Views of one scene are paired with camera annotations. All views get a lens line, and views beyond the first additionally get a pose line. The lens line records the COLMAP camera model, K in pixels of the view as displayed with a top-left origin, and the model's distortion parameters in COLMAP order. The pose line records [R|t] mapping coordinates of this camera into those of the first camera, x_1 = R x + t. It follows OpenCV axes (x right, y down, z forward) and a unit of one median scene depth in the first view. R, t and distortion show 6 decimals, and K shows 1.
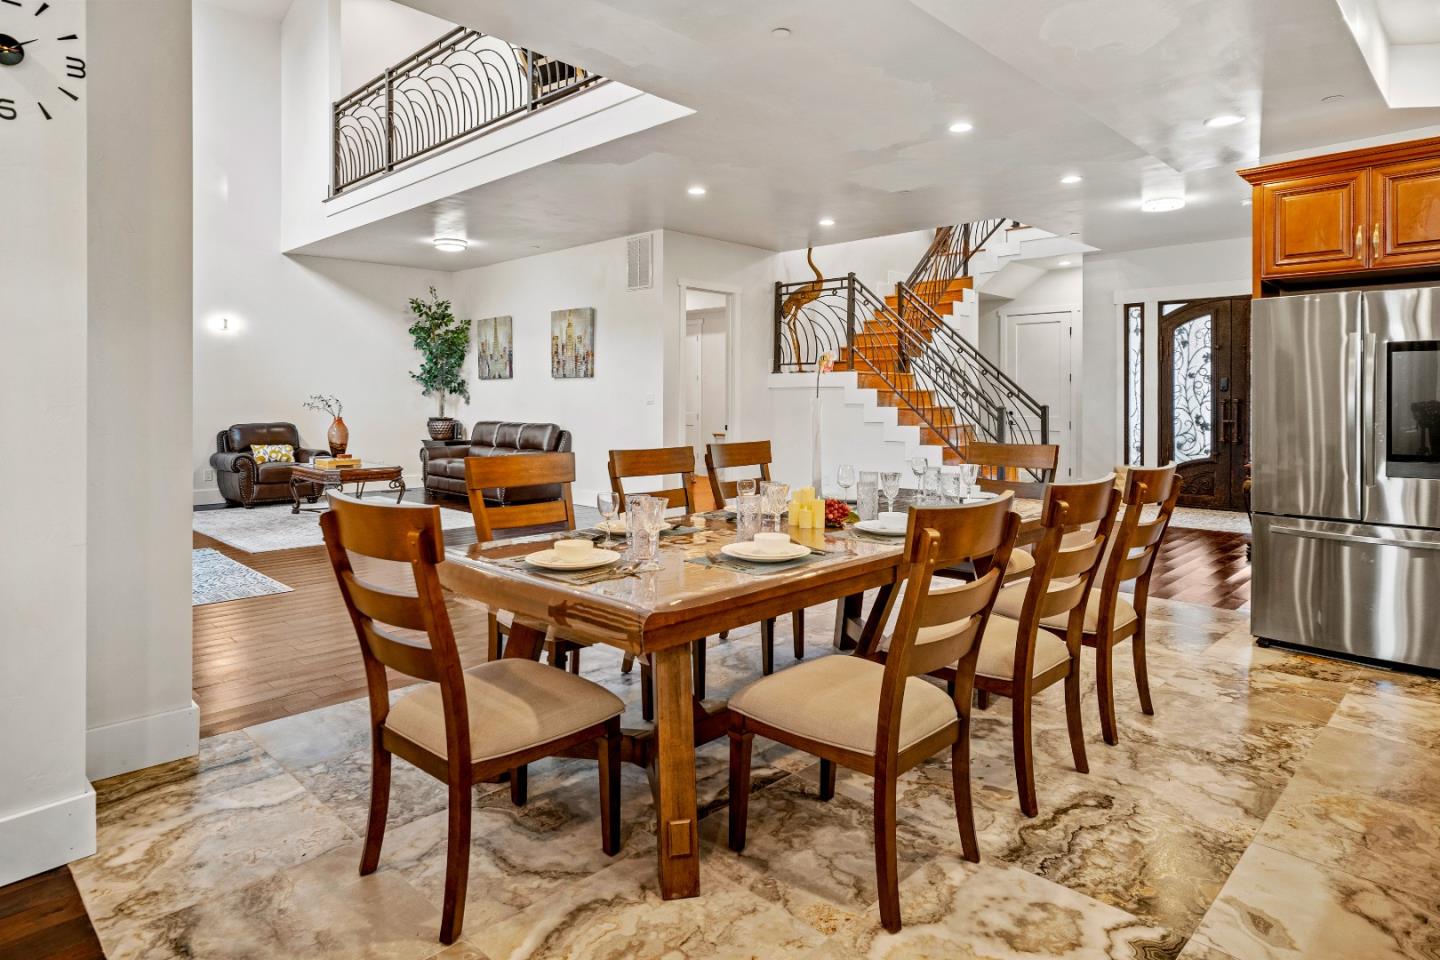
lens RADIAL K [[829.0, 0, 725.2], [0, 829.0, 400.5], [0, 0, 1]] dist [0.000333, 0.001917]
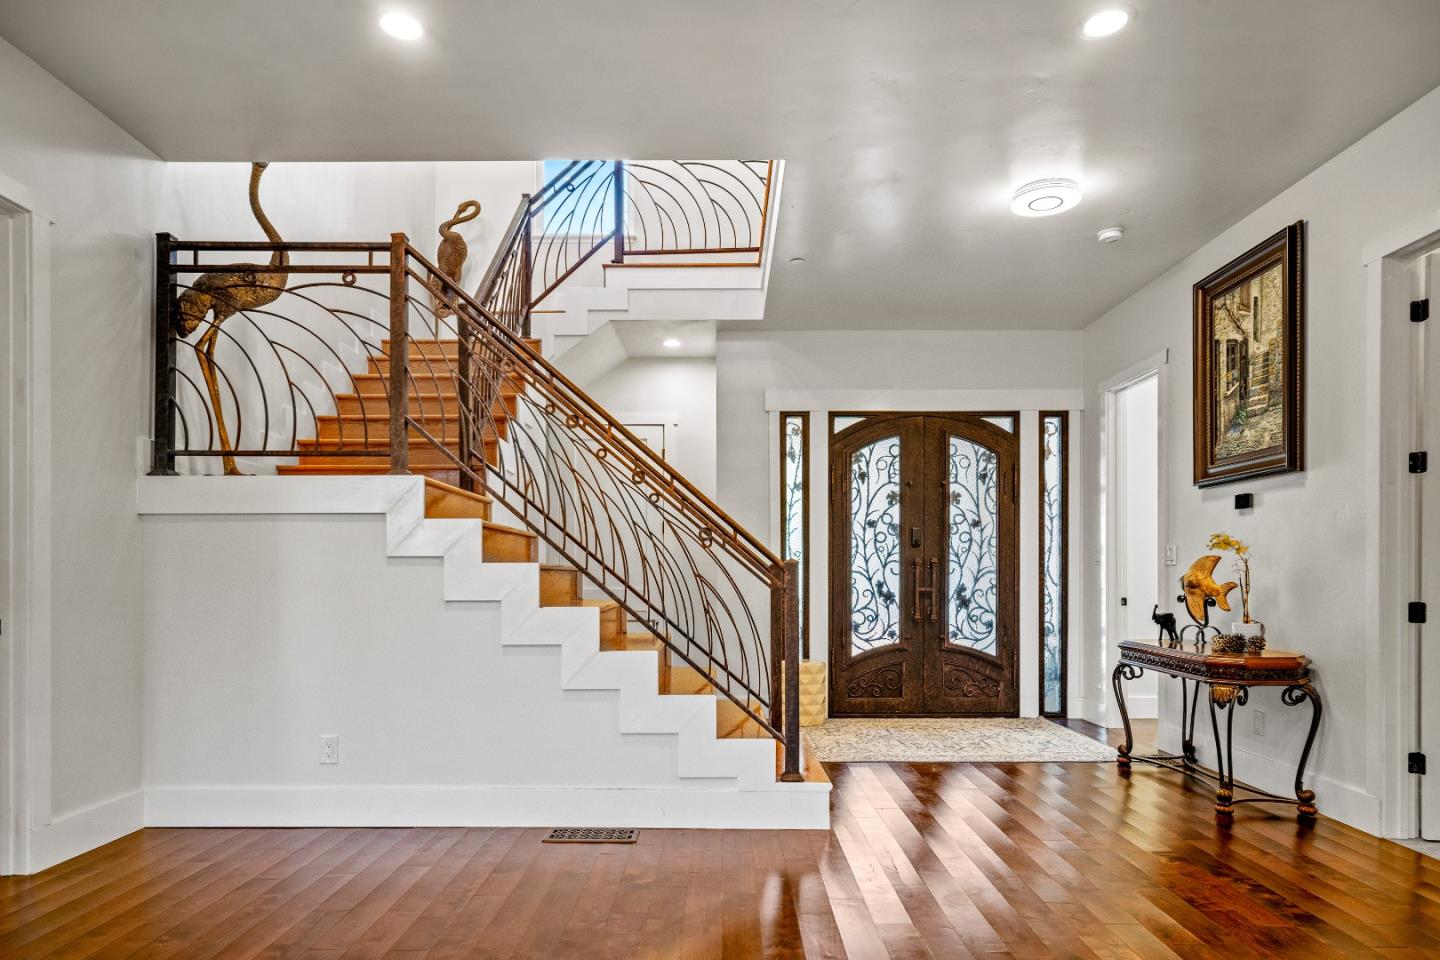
lens RADIAL K [[894.1, 0, 722.0], [0, 894.1, 572.5], [0, 0, 1]] dist [0.000352, 0.003694]
pose [[0.722368, 0.003179, 0.691502, -0.034808], [0.003910, 0.999955, -0.008681, 0.015599], [-0.691498, 0.008974, 0.722323, 0.546263]]
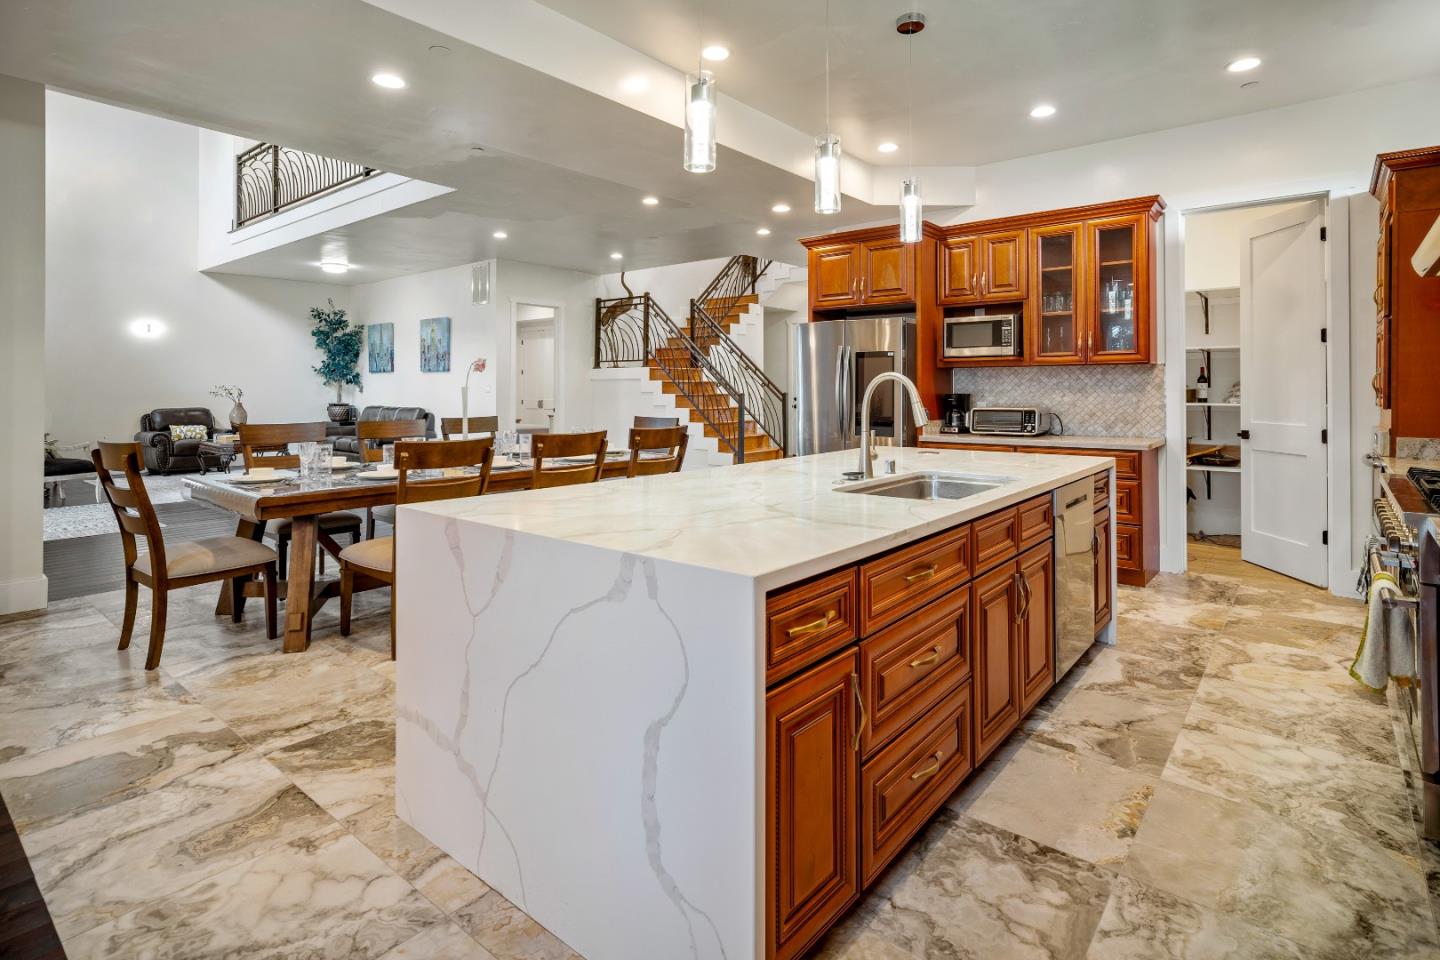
lens RADIAL K [[727.4, 0, 717.0], [0, 727.4, 385.5], [0, 0, 1]] dist [-0.004756, 0.008960]
pose [[0.997175, -0.000971, 0.075102, 0.167940], [0.001403, 0.999983, -0.005705, 0.000834], [-0.075095, 0.005794, 0.997160, -0.155587]]
